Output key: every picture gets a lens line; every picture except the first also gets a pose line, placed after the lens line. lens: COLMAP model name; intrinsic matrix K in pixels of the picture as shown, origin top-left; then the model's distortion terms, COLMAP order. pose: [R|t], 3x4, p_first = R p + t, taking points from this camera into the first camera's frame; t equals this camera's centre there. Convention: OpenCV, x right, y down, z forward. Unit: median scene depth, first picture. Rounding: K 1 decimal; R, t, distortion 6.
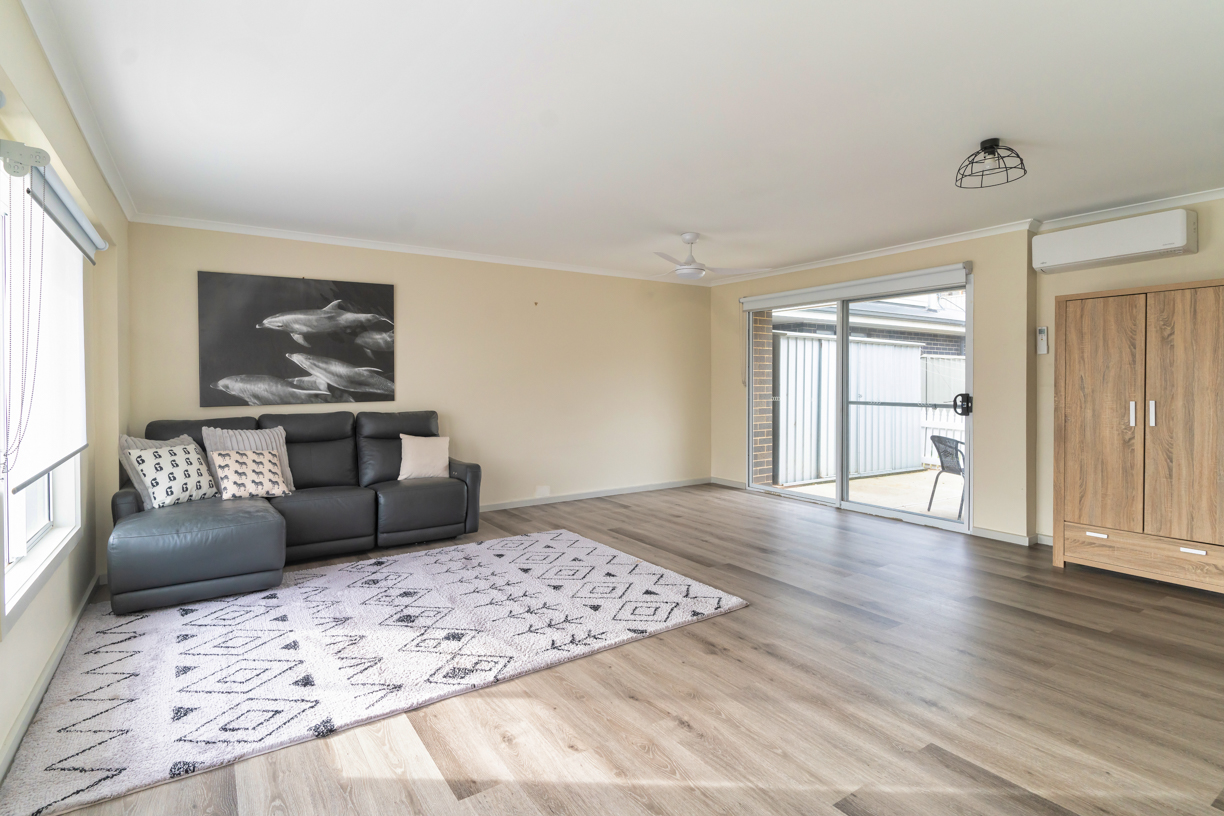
lens RADIAL K [[598.6, 0, 617.1], [0, 598.6, 380.1], [0, 0, 1]] dist [0.006367, 0.000069]
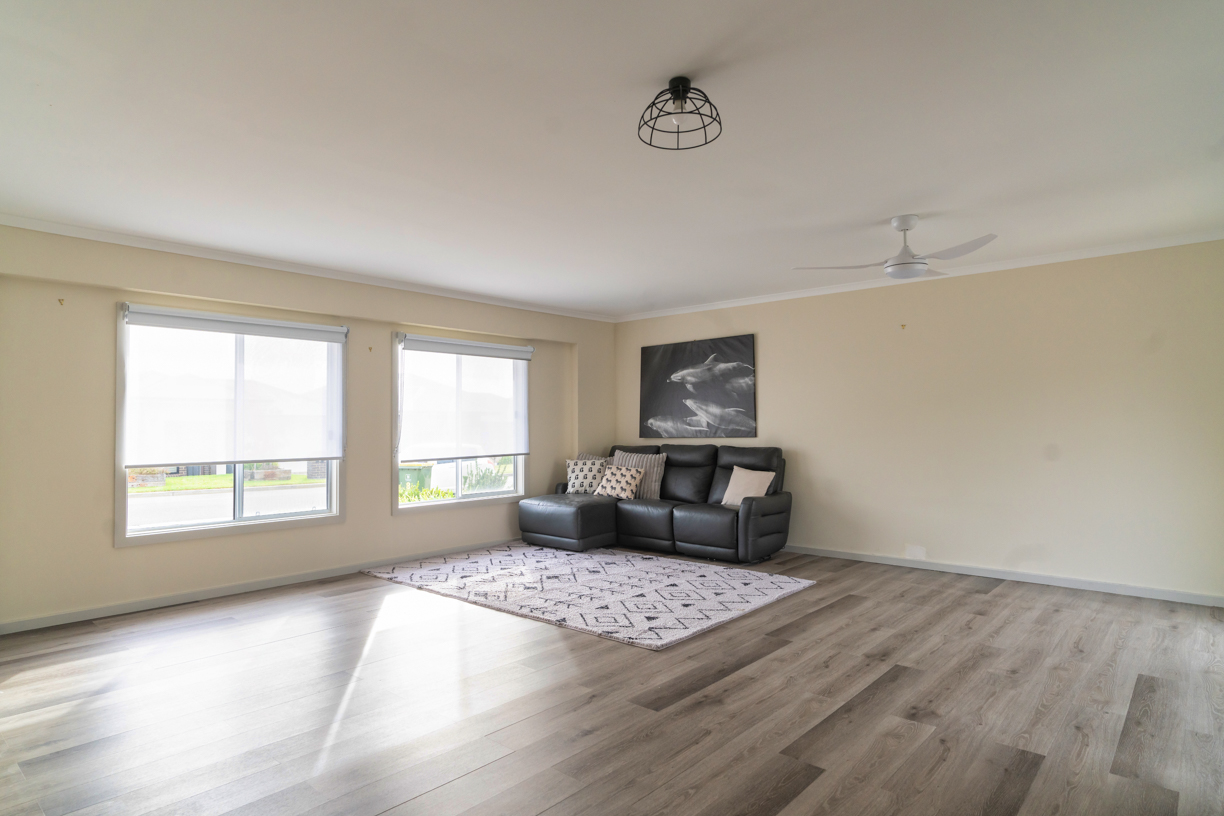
lens RADIAL K [[695.1, 0, 614.5], [0, 695.1, 413.5], [0, 0, 1]] dist [-0.002872, -0.000092]
pose [[0.260040, -0.016579, -0.965455, 0.866922], [0.004152, 0.999863, -0.016052, 0.010643], [0.965589, 0.000166, 0.260073, 0.439792]]
